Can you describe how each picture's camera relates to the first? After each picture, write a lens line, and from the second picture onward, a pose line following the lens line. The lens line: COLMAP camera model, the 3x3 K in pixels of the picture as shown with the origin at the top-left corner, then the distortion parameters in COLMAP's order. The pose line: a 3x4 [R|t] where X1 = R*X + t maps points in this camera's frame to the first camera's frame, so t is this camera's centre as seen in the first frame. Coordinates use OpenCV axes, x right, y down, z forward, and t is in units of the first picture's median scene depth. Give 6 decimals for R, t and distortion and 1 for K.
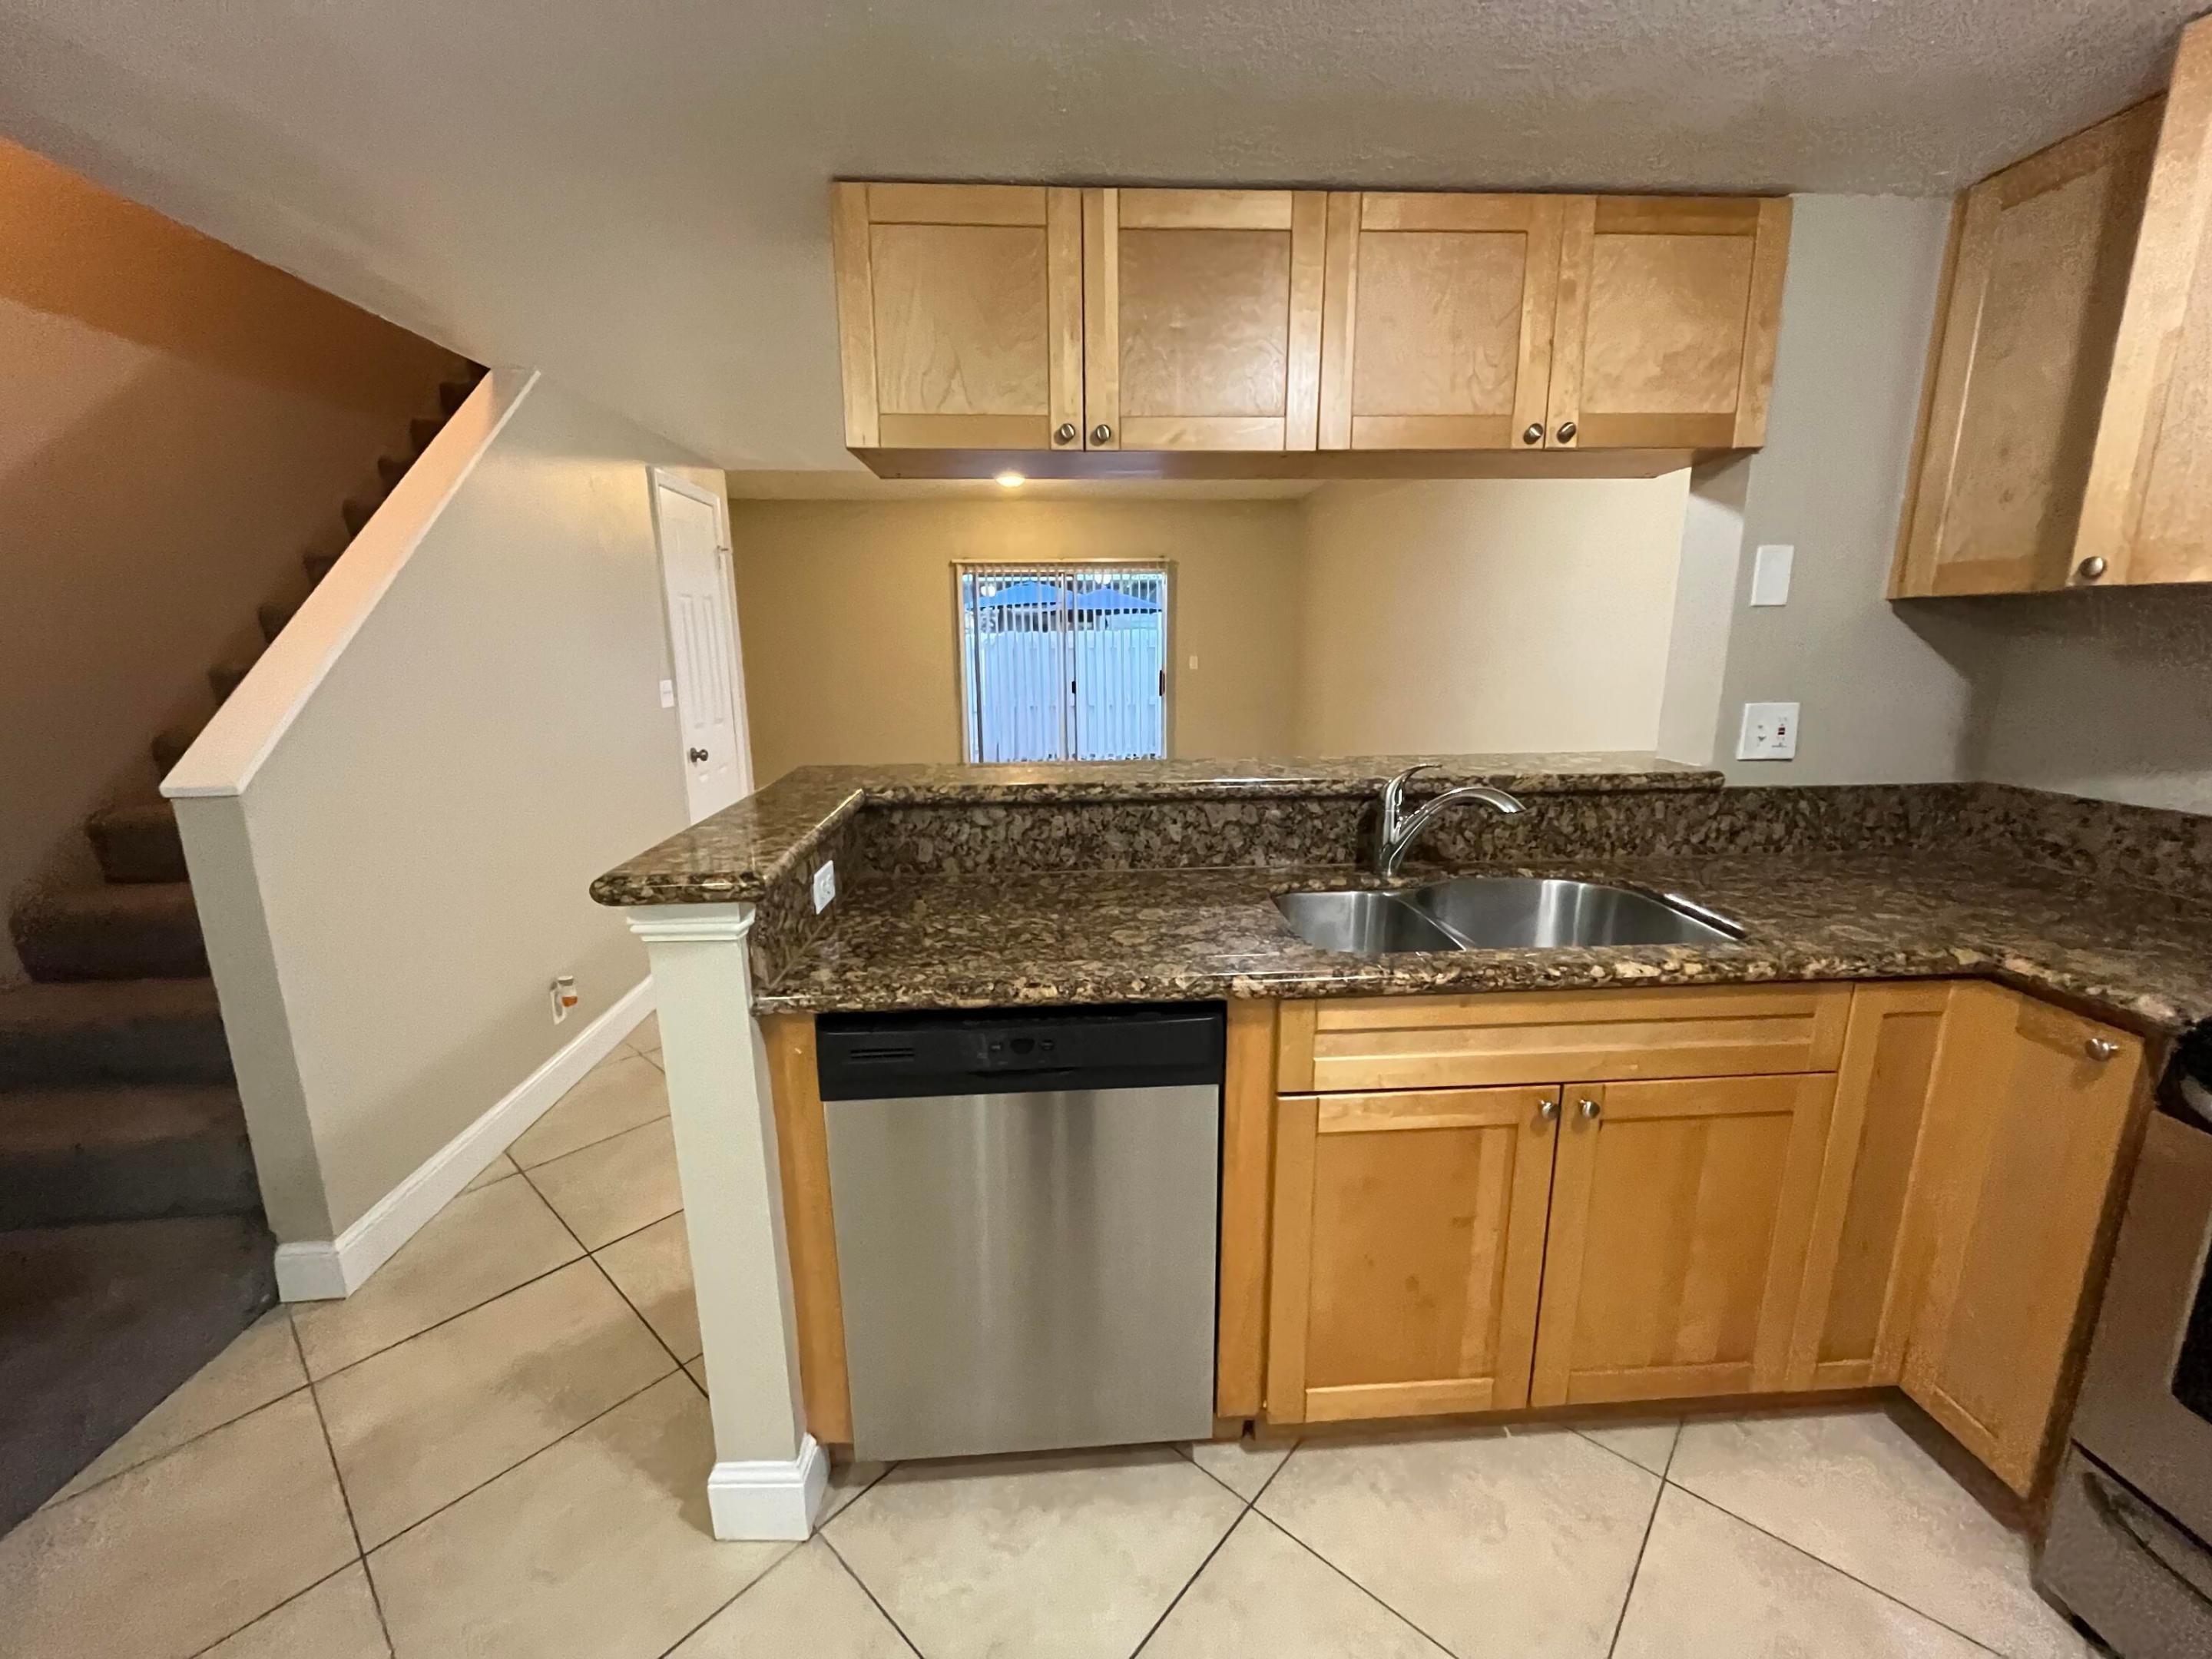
lens RADIAL K [[892.8, 0, 1104.0], [0, 892.8, 830.1], [0, 0, 1]] dist [-0.001582, -0.000290]
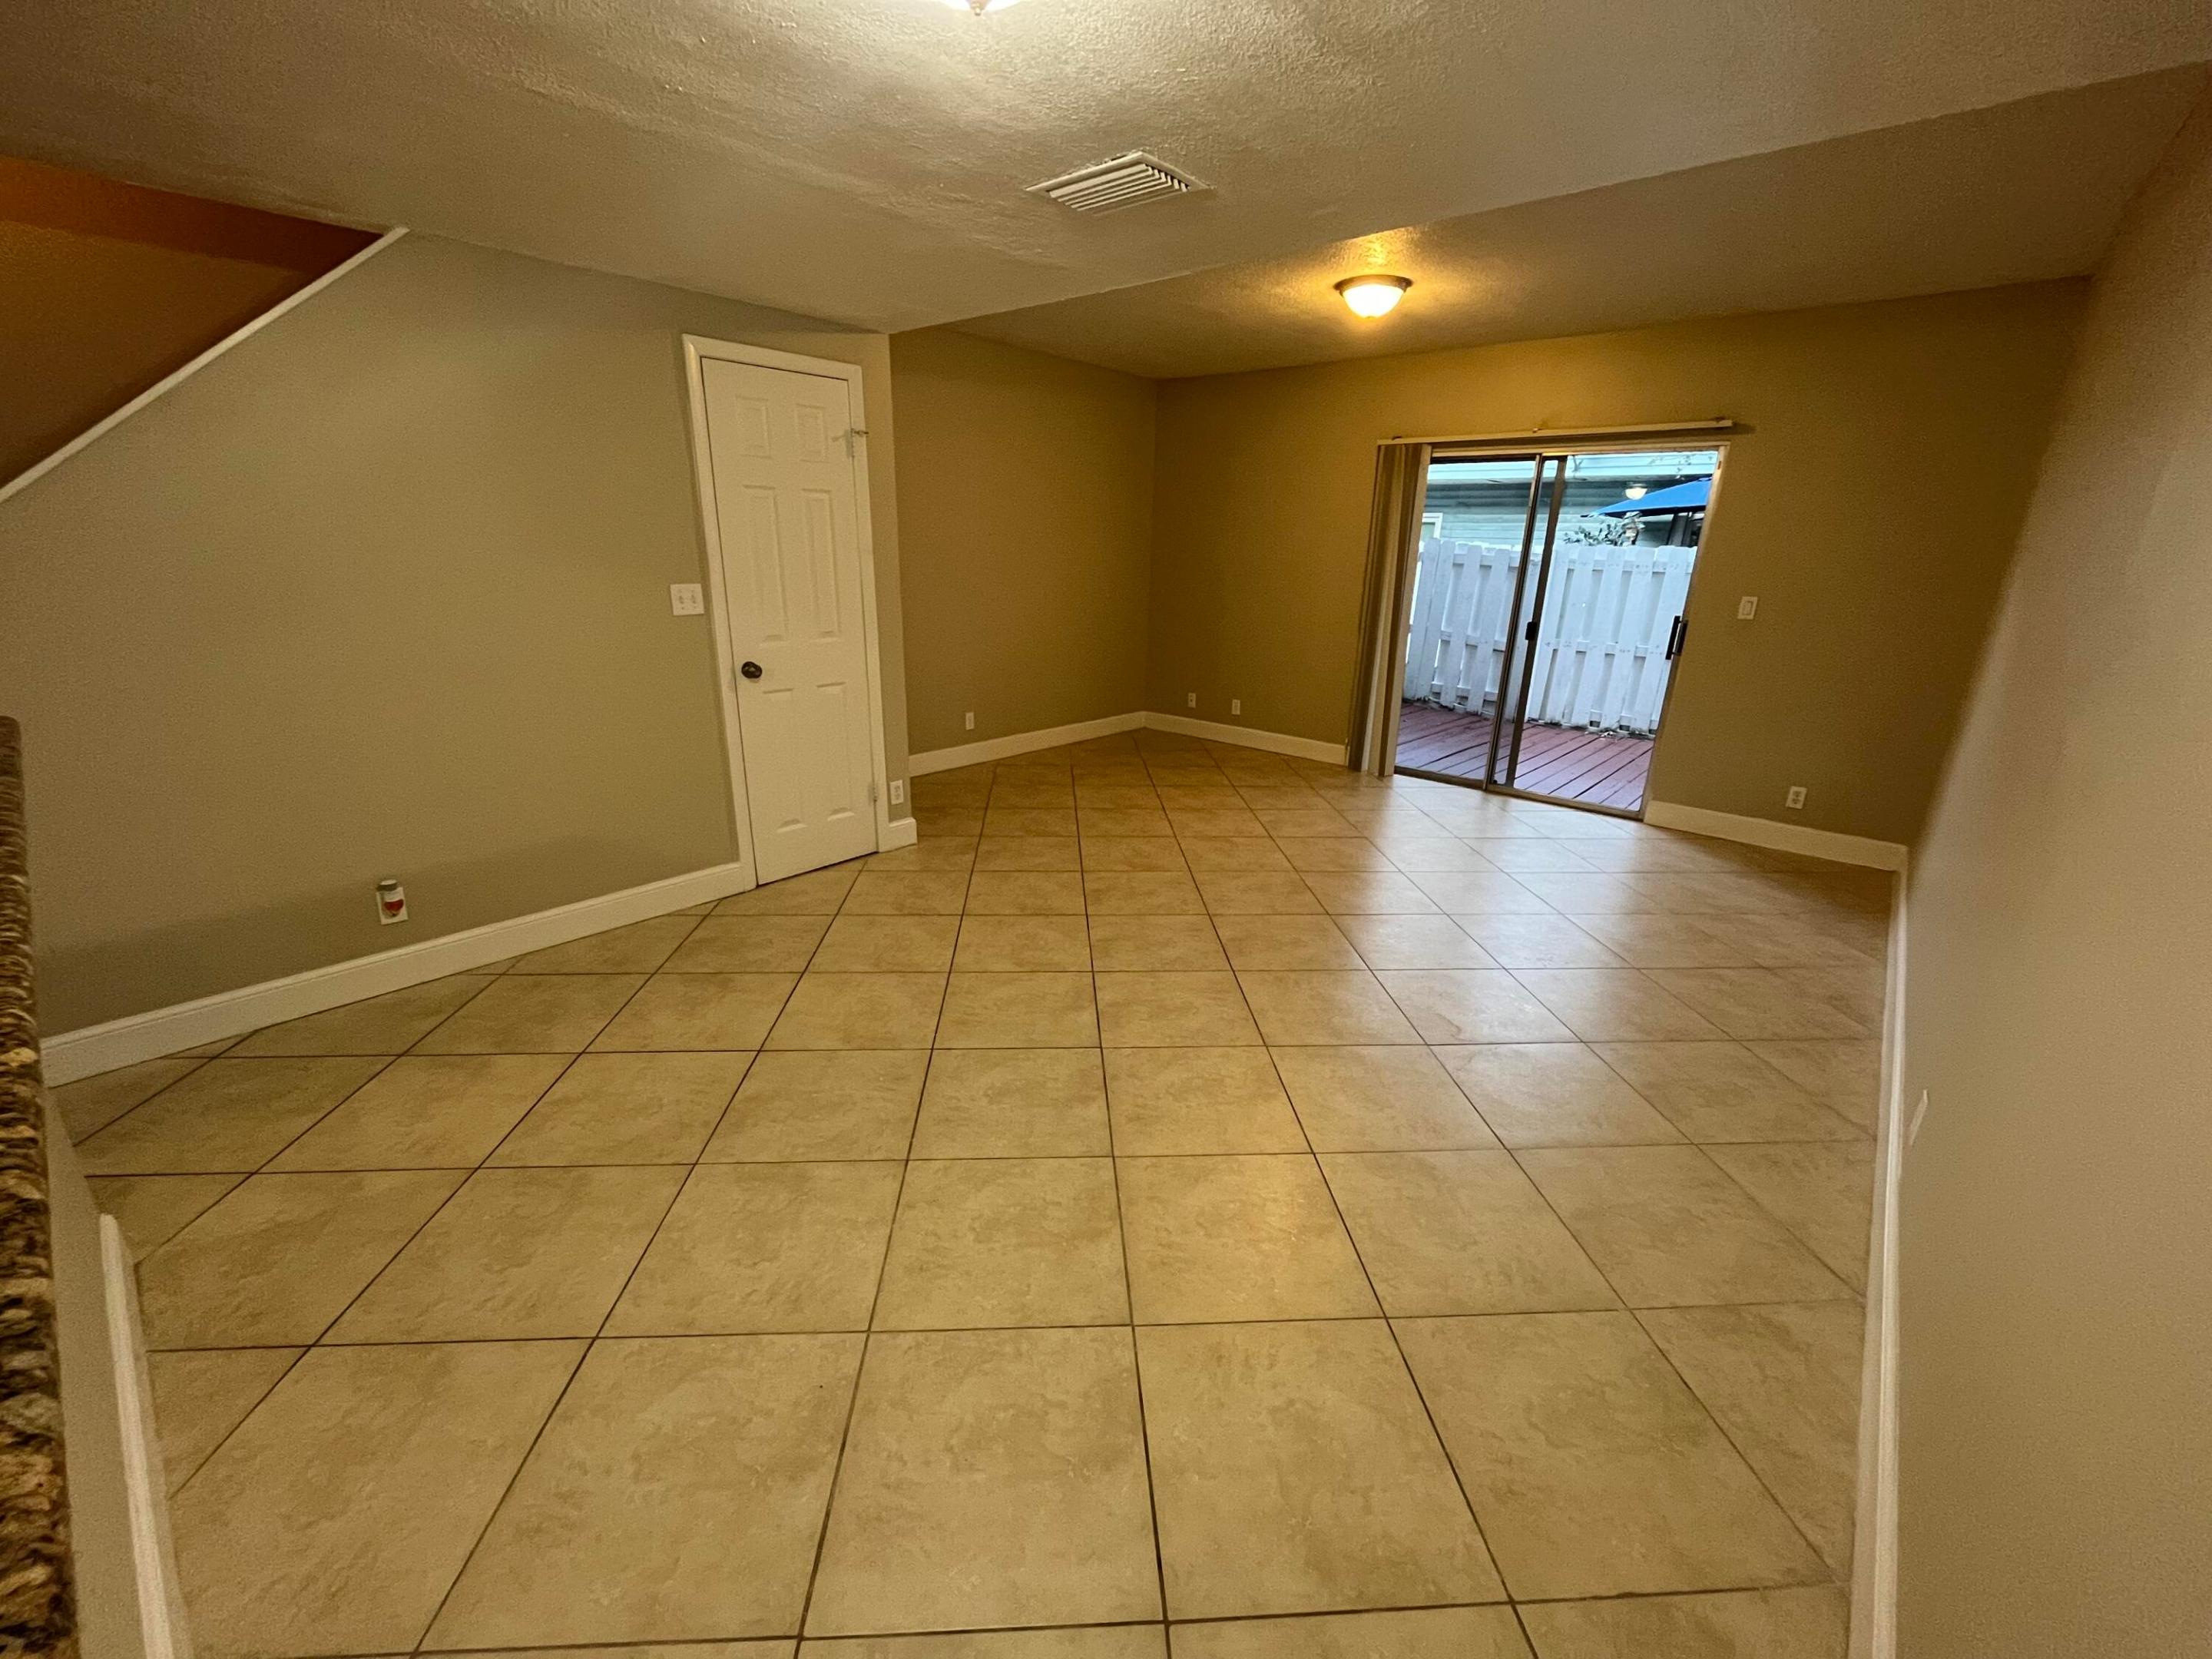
lens RADIAL K [[892.8, 0, 1104.0], [0, 892.8, 830.1], [0, 0, 1]] dist [-0.001582, -0.000290]
pose [[0.713490, 0.241638, -0.657680, 0.970475], [-0.175341, 0.970361, 0.166300, -0.314455], [0.678372, -0.003335, 0.734711, 1.298740]]
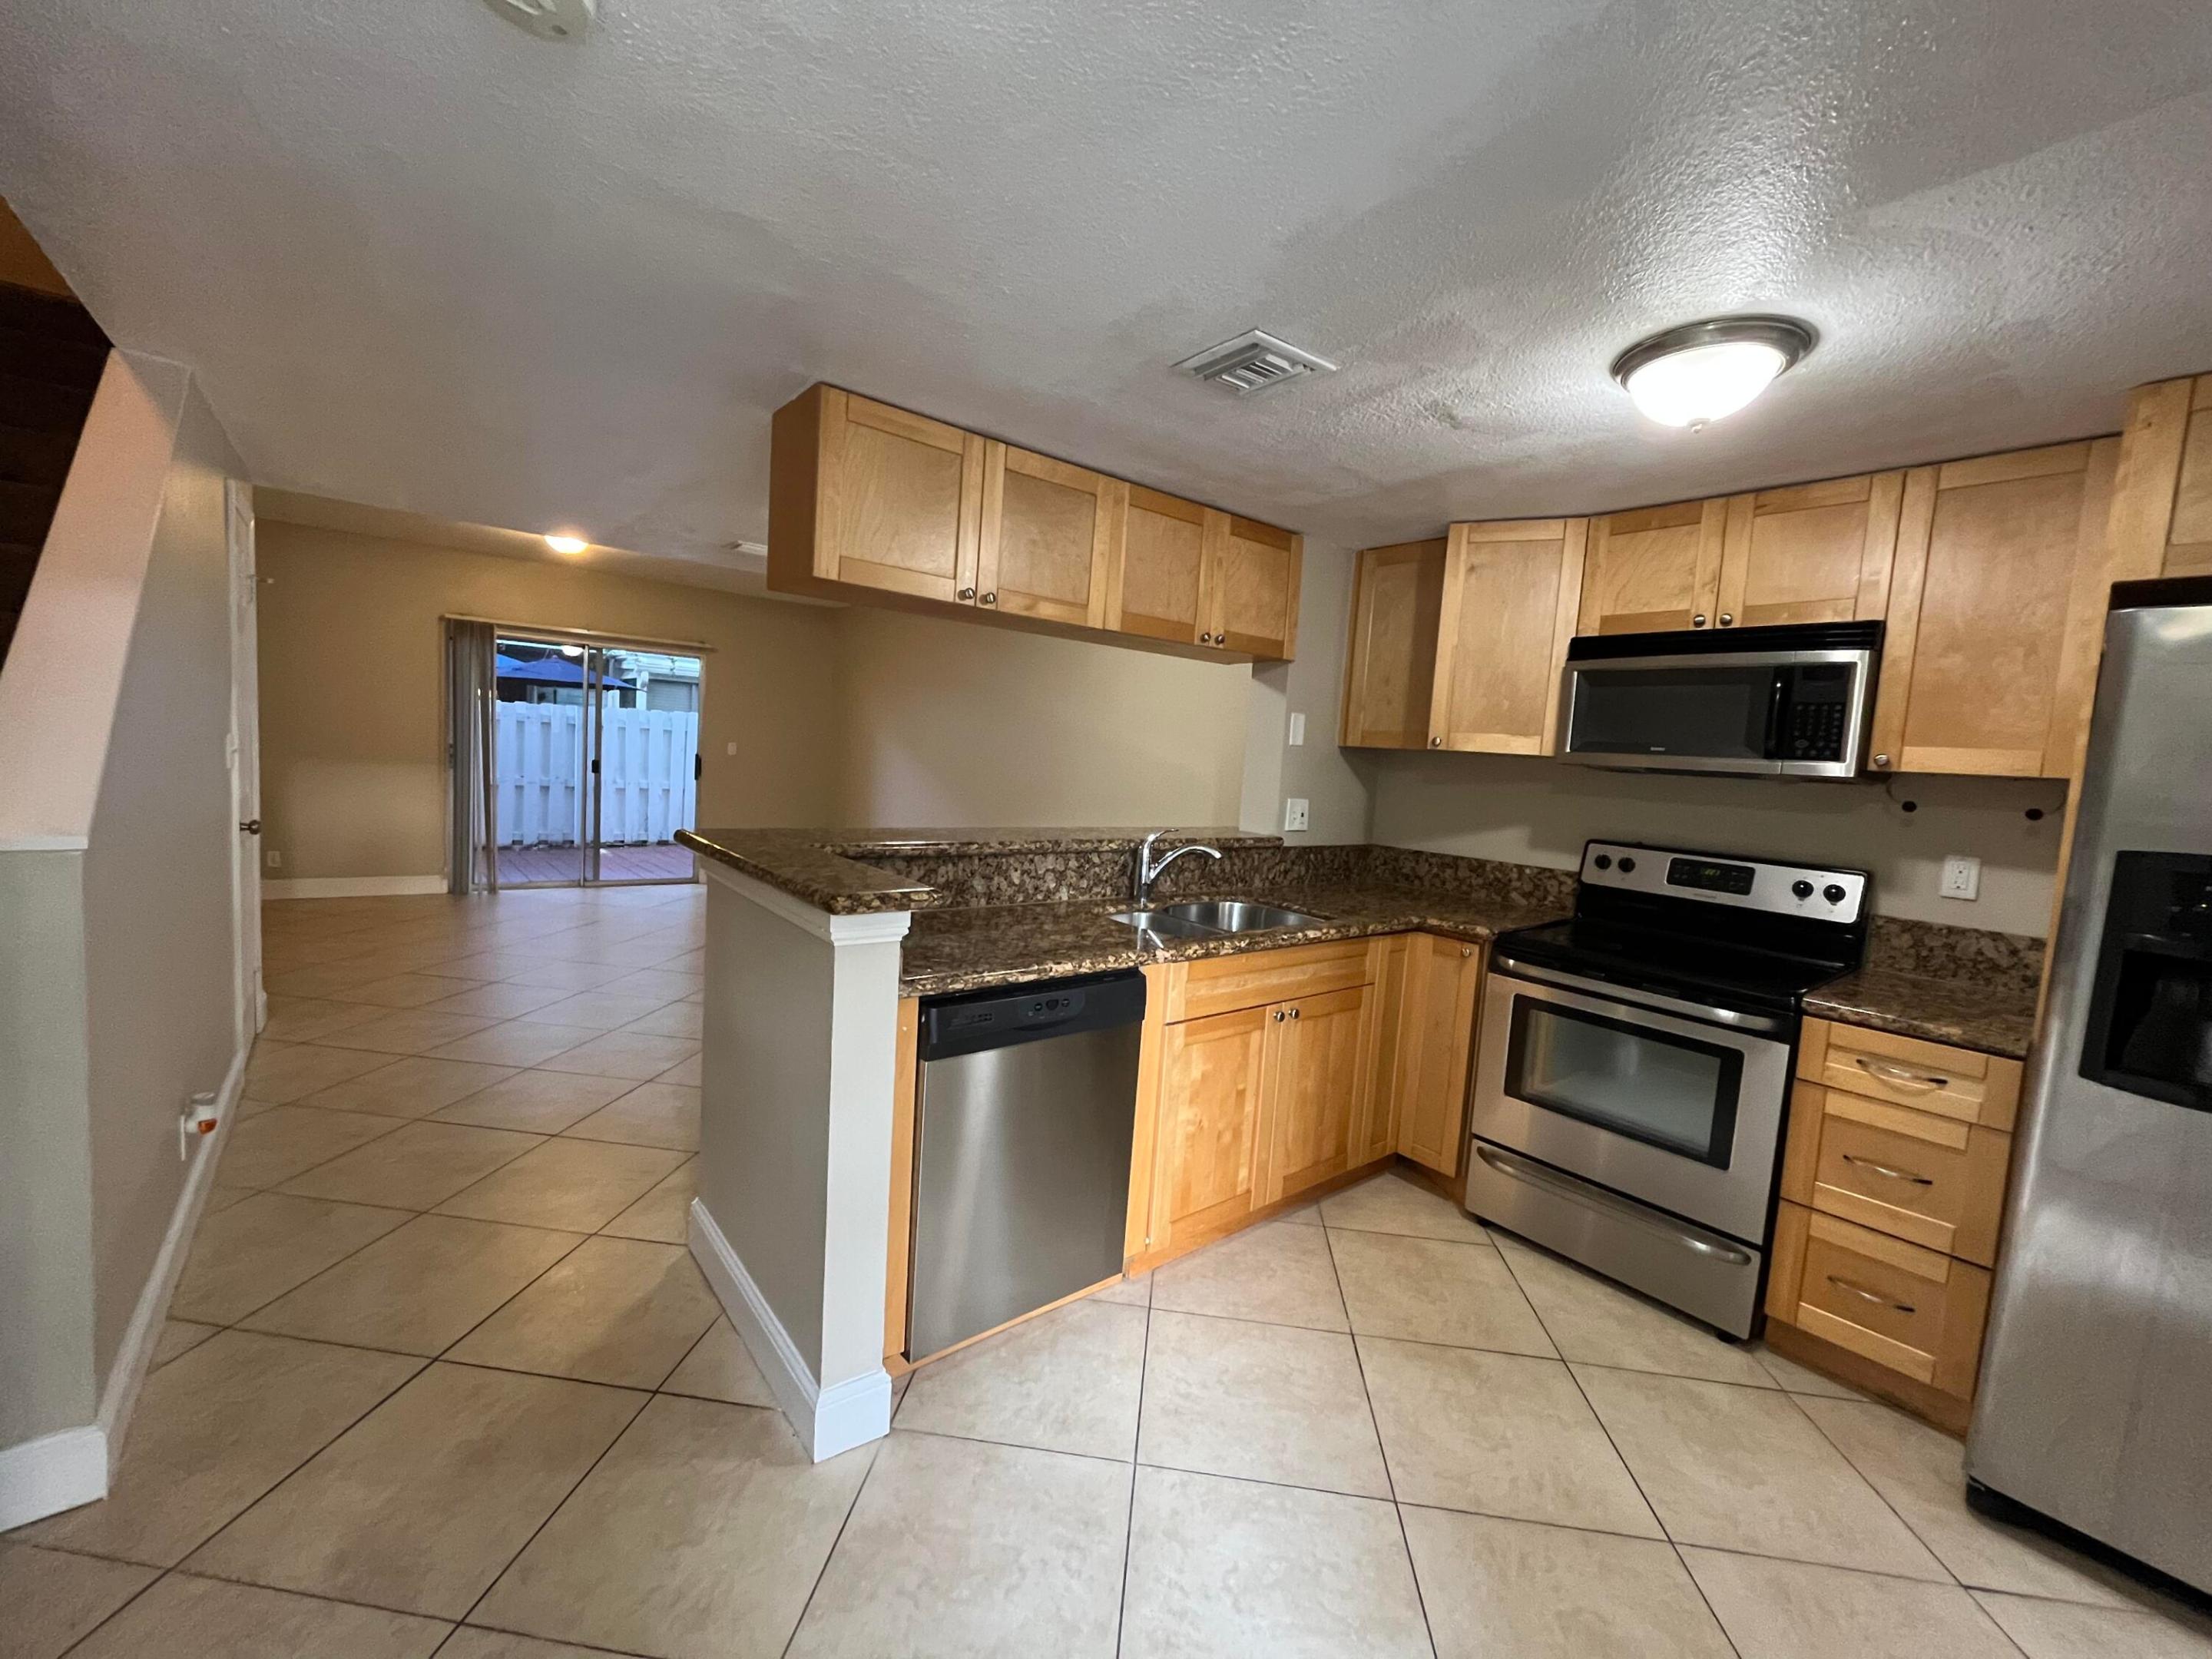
lens RADIAL K [[892.8, 0, 1104.0], [0, 892.8, 830.1], [0, 0, 1]] dist [-0.001582, -0.000290]
pose [[0.808460, 0.011398, 0.588441, -0.678058], [0.049834, 0.994896, -0.087738, 0.062098], [-0.586438, 0.100257, 0.803765, -0.222440]]
